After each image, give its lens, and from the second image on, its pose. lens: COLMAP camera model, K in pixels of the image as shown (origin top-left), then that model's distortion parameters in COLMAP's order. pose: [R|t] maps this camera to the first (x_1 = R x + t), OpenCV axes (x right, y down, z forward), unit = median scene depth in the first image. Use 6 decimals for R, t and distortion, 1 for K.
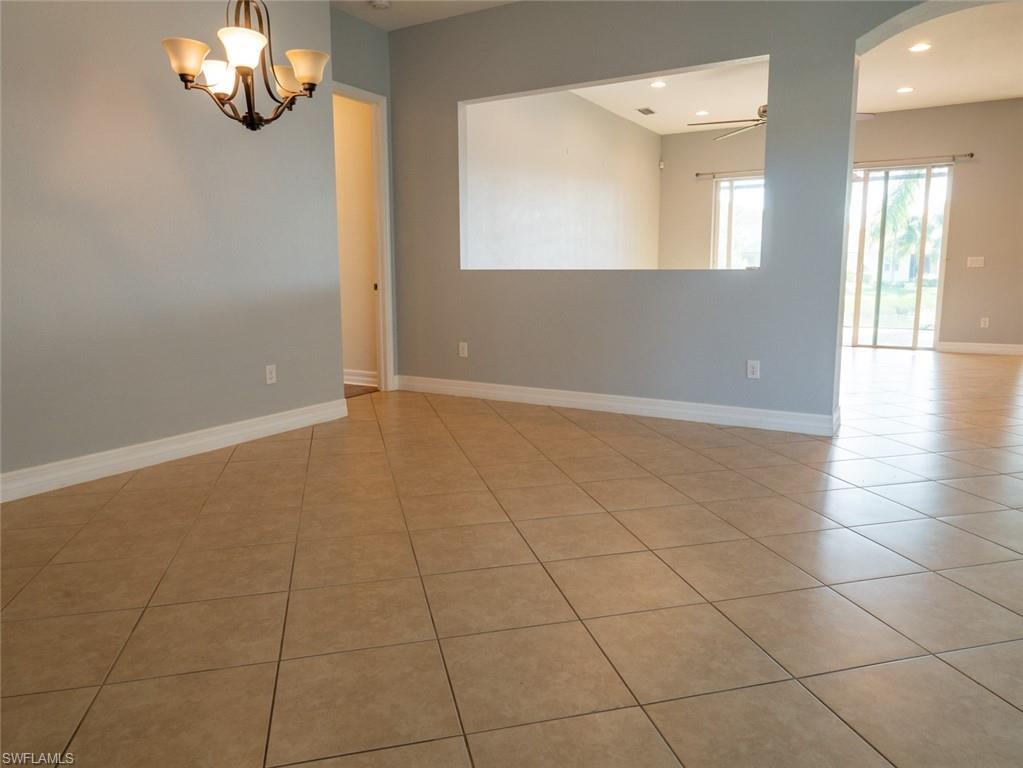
lens RADIAL K [[705.3, 0, 511.5], [0, 705.3, 384.0], [0, 0, 1]] dist [-0.006086, -0.002738]
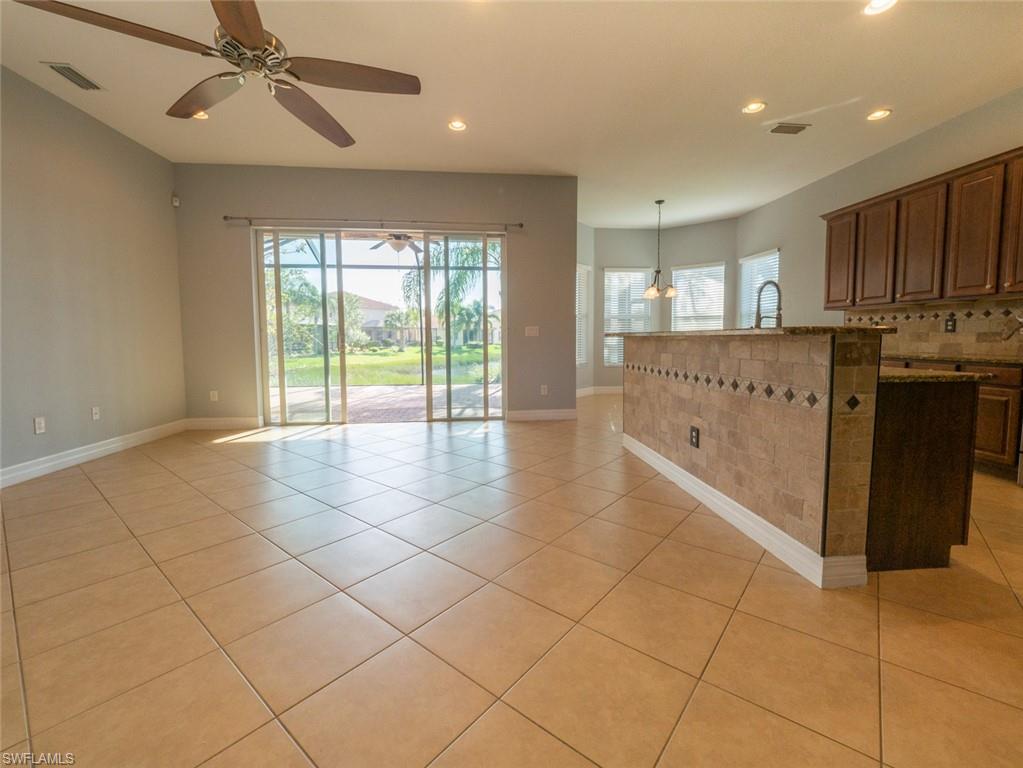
lens RADIAL K [[421.5, 0, 516.0], [0, 421.5, 367.1], [0, 0, 1]] dist [-0.012108, -0.000381]
pose [[0.804807, -0.039281, 0.592235, 0.257086], [0.093782, 0.993689, -0.061534, -0.080039], [-0.586080, 0.105064, 0.803412, 0.488480]]
